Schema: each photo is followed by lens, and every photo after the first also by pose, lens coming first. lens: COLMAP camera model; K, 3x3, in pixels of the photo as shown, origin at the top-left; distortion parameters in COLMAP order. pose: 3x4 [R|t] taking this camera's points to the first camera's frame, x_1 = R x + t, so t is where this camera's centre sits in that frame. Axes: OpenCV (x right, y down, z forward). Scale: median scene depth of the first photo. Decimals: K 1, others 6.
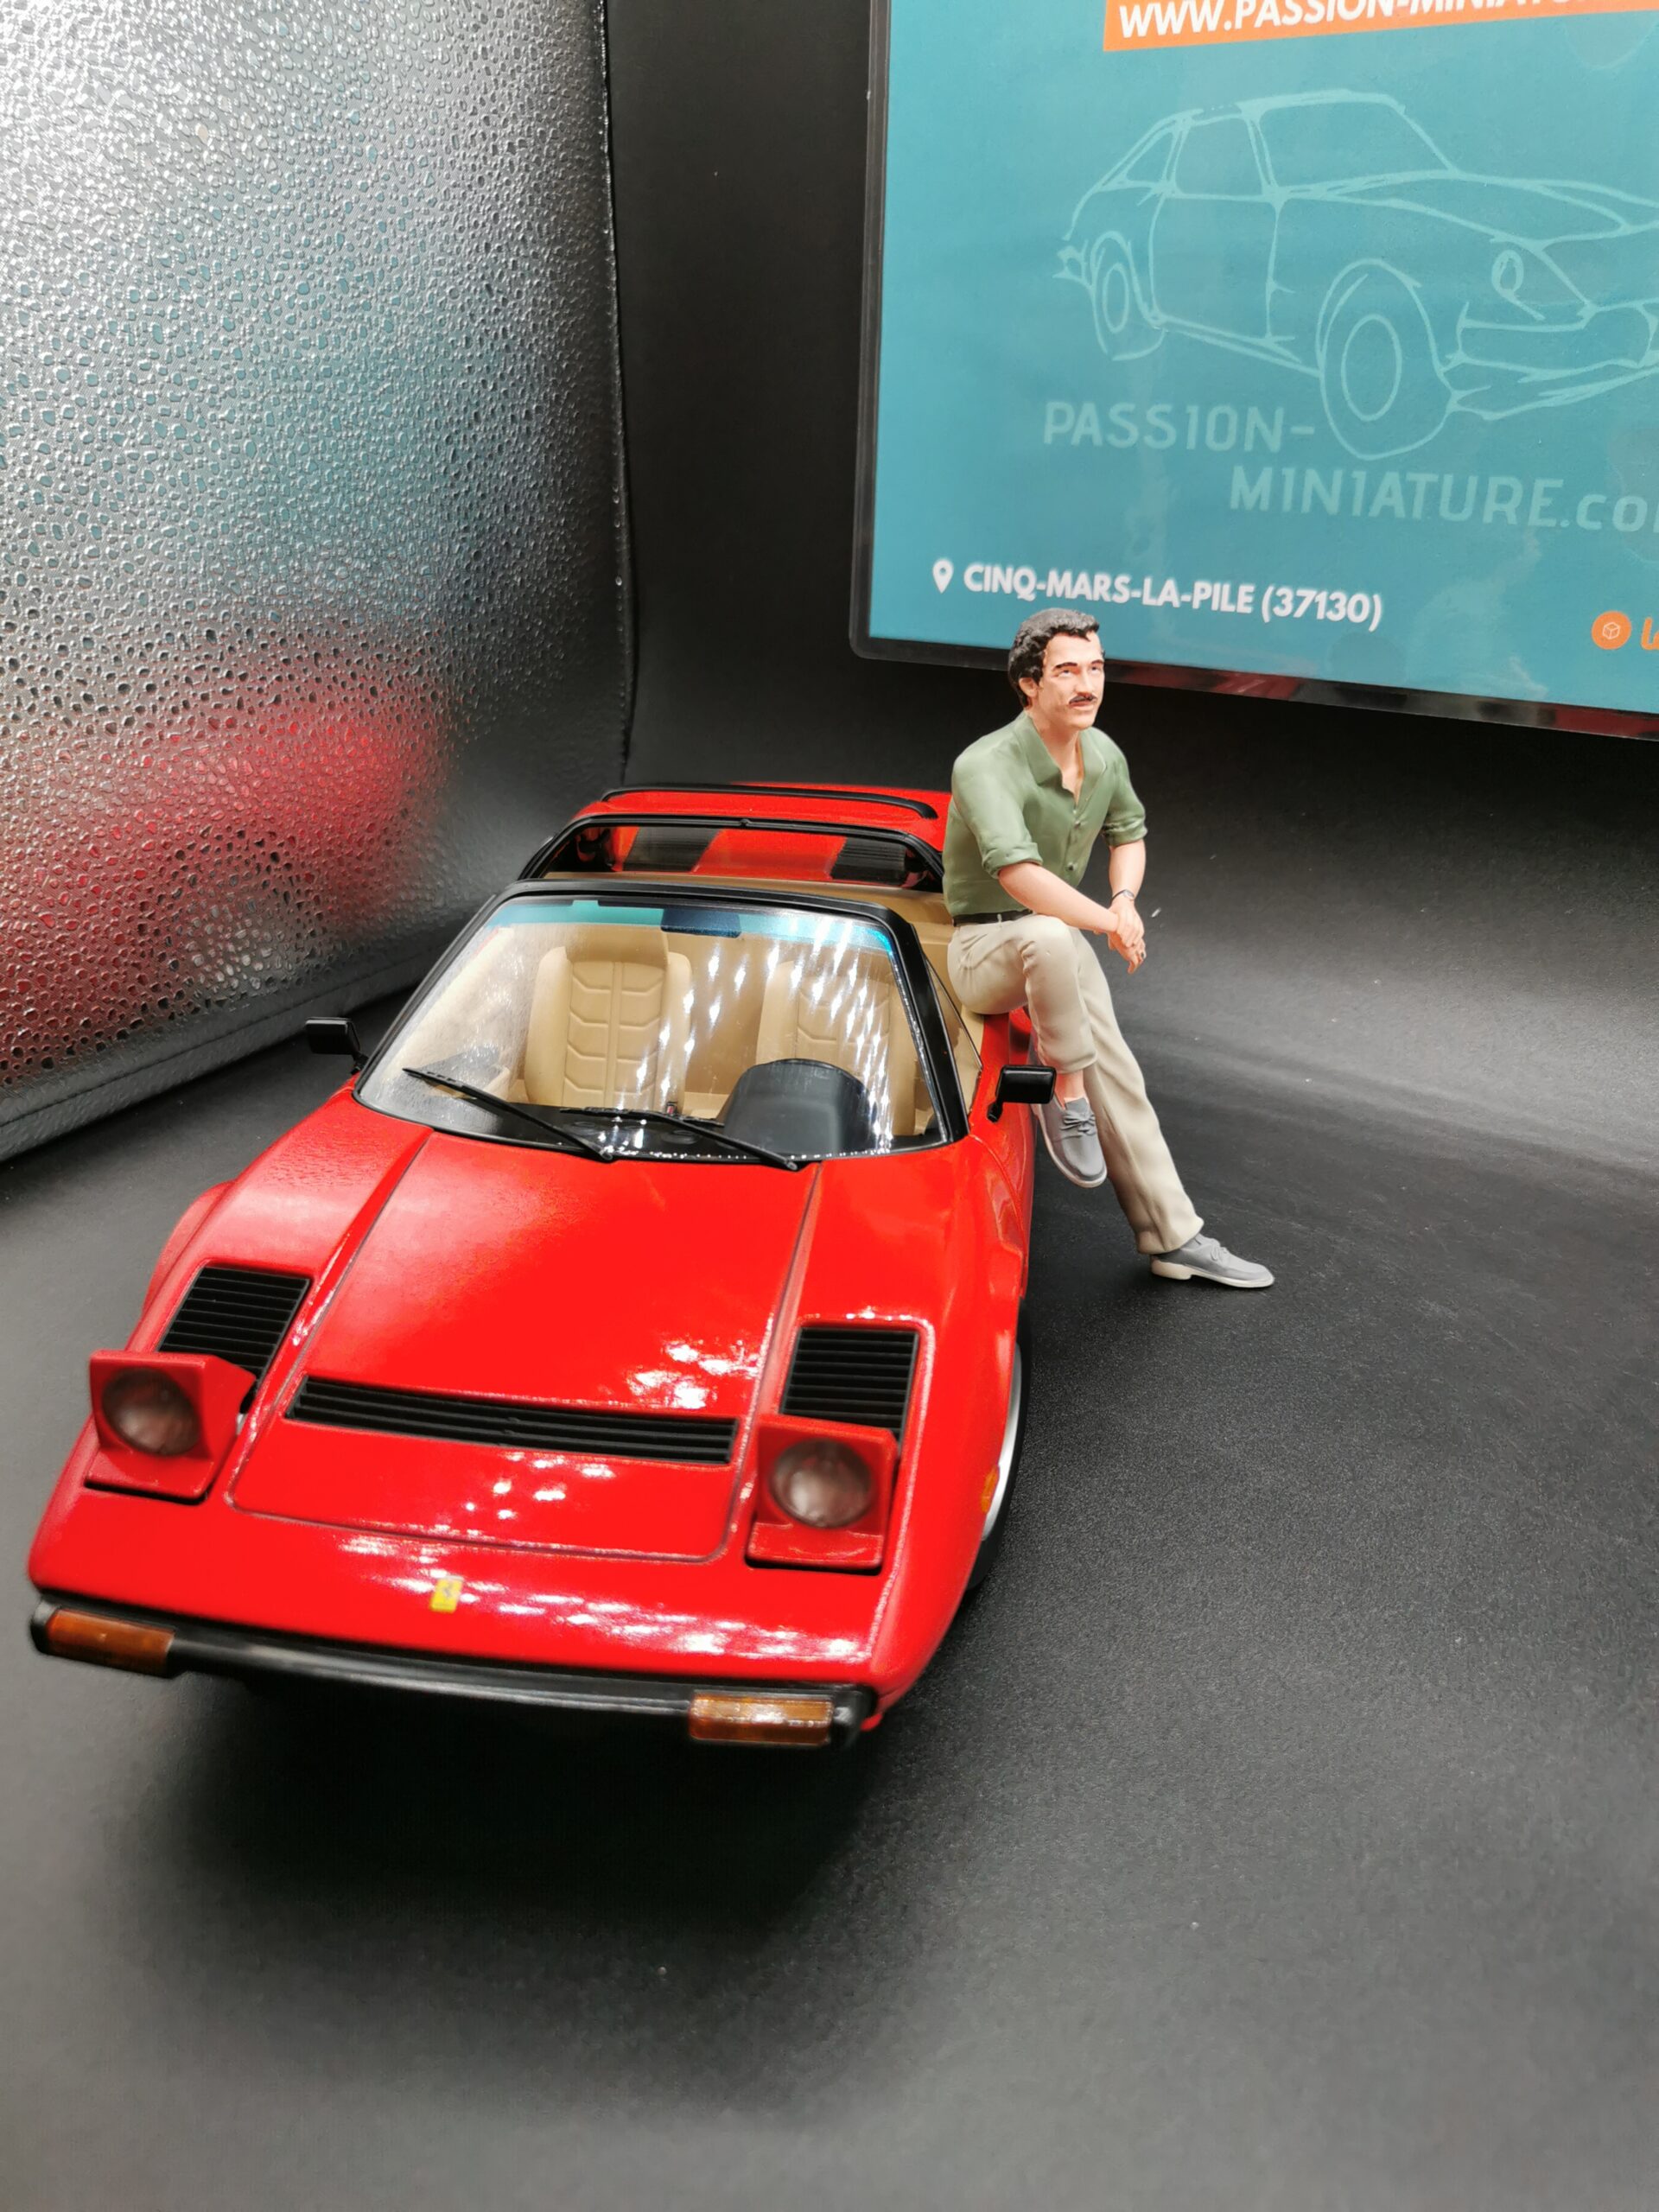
lens RADIAL K [[1741.2, 0, 829.5], [0, 1741.2, 1106.0], [0, 0, 1]] dist [0.034381, -0.037955]
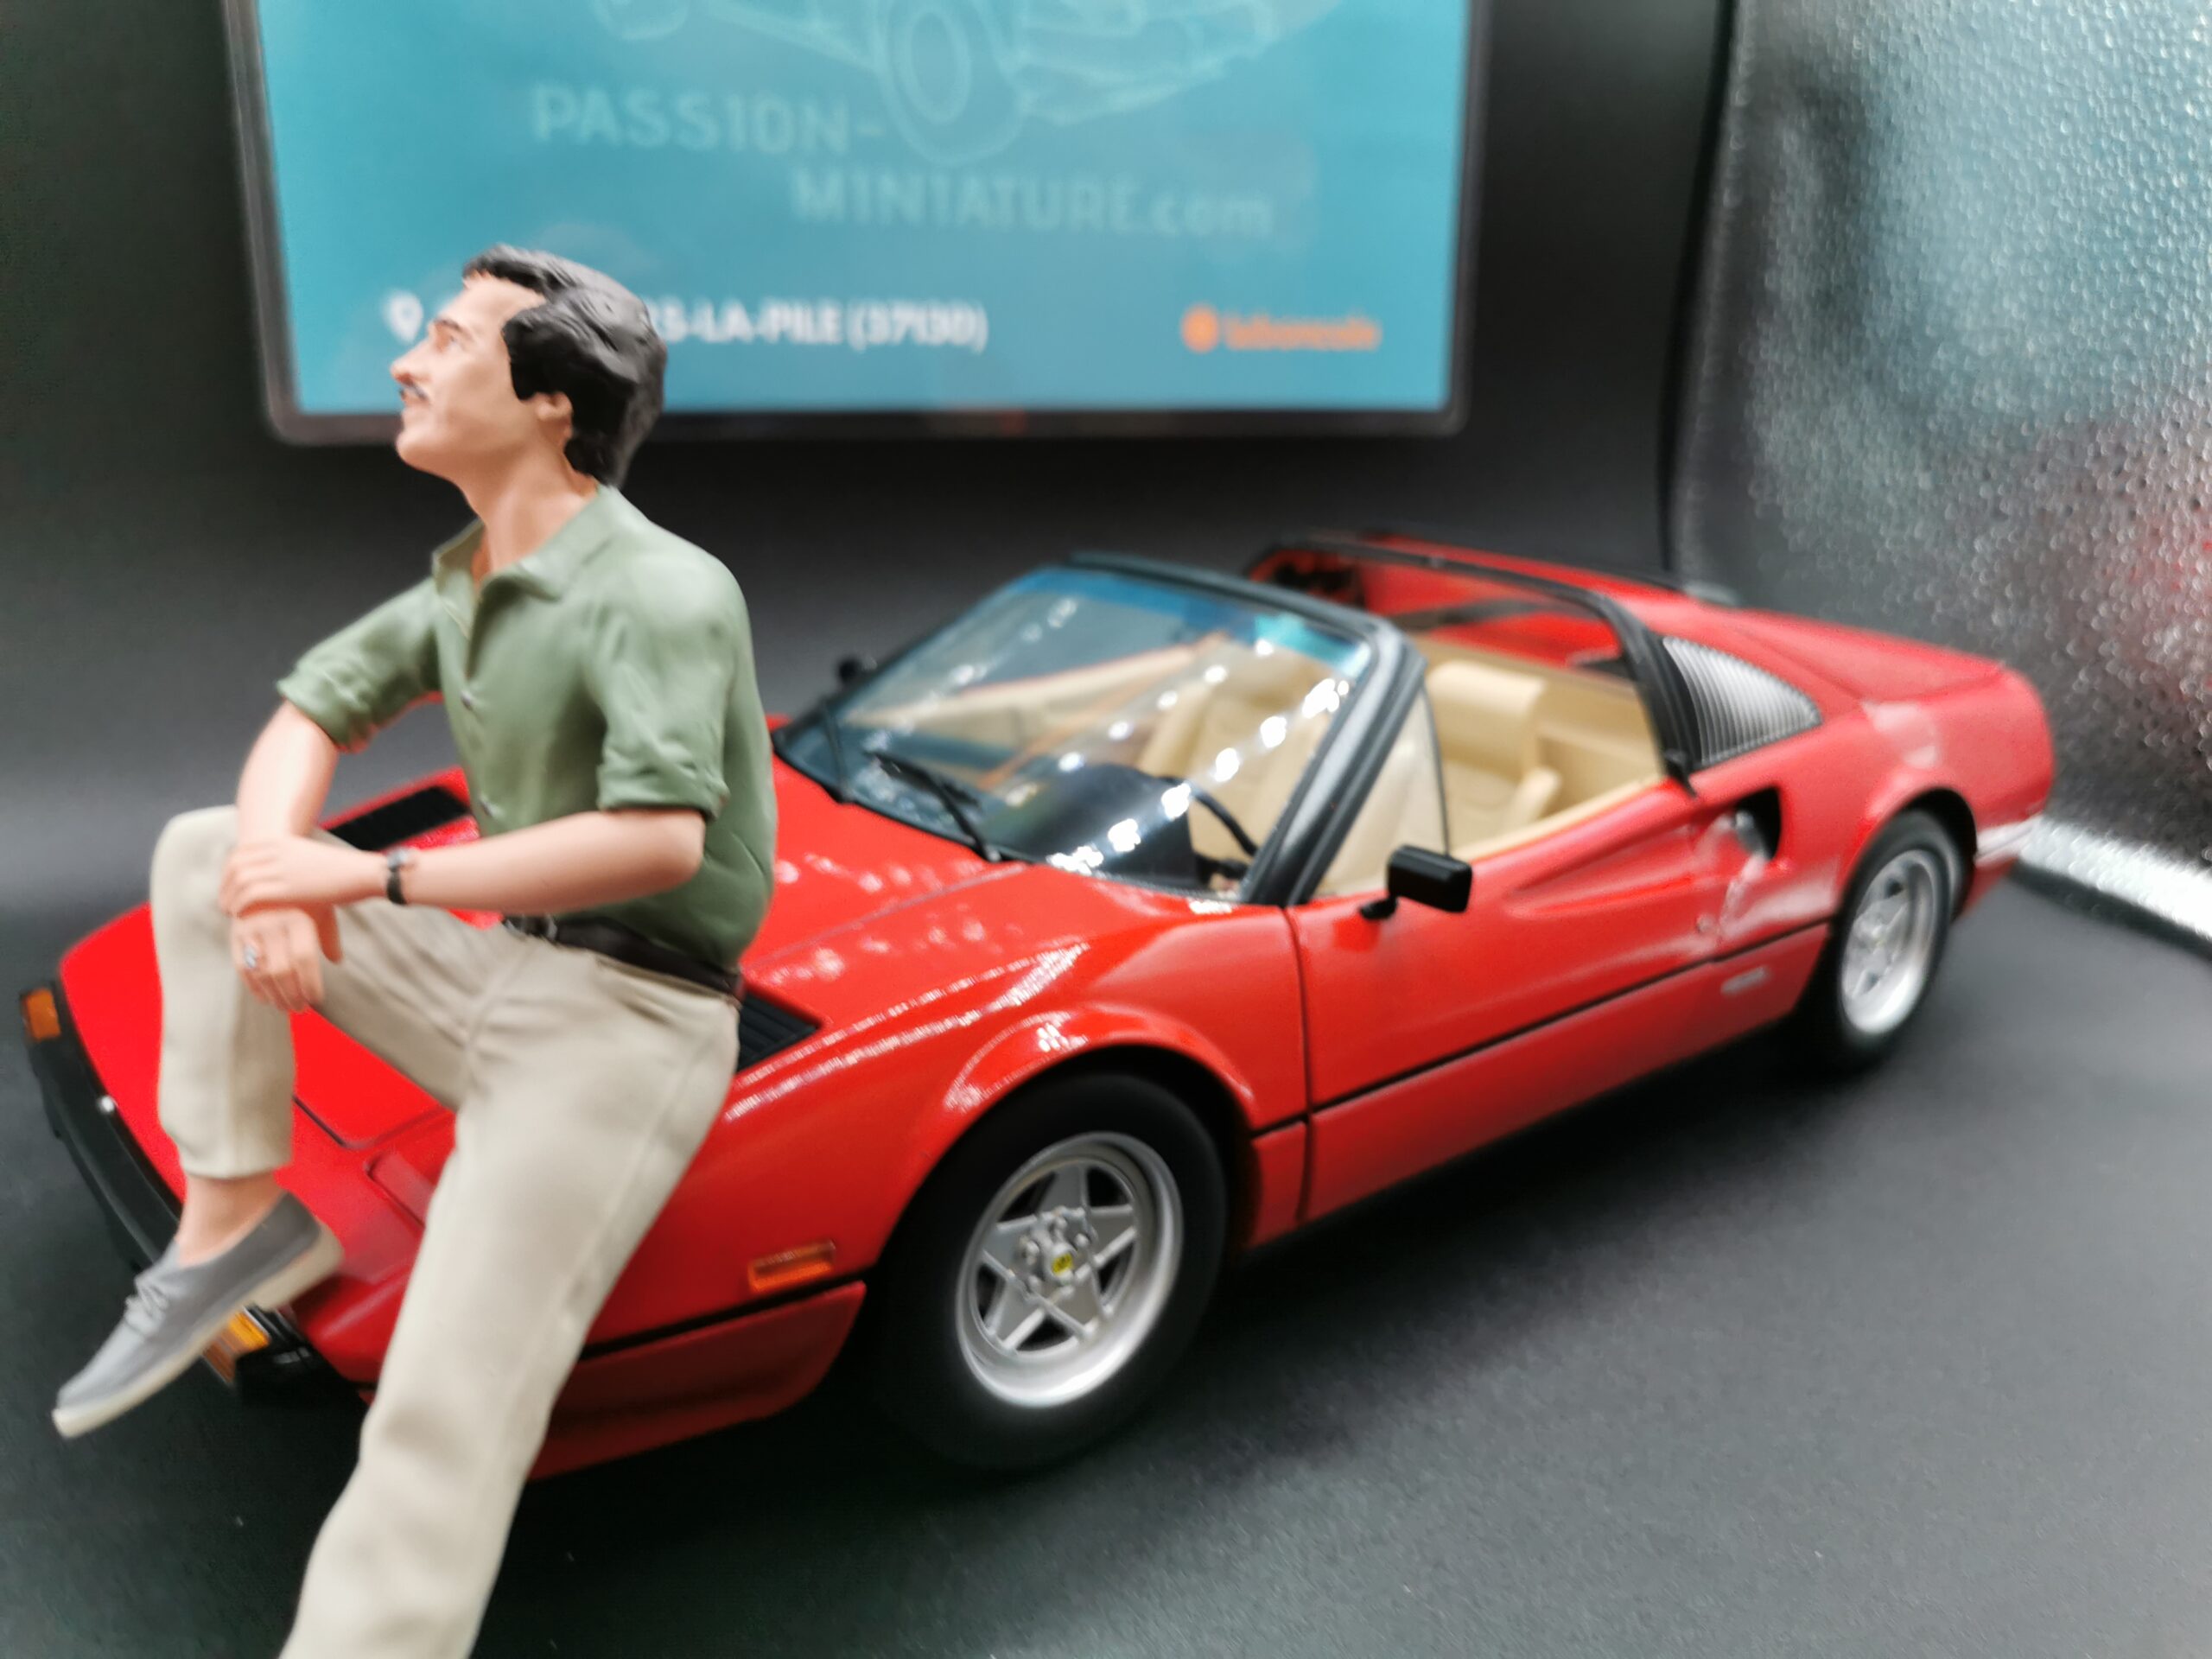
lens RADIAL K [[1782.2, 0, 1106.0], [0, 1782.2, 829.5], [0, 0, 1]] dist [-0.005898, -0.005294]
pose [[0.605925, -0.227229, 0.762379, -0.413592], [0.308517, 0.950456, 0.038082, -0.047906], [-0.733261, 0.212132, 0.646009, 0.404358]]
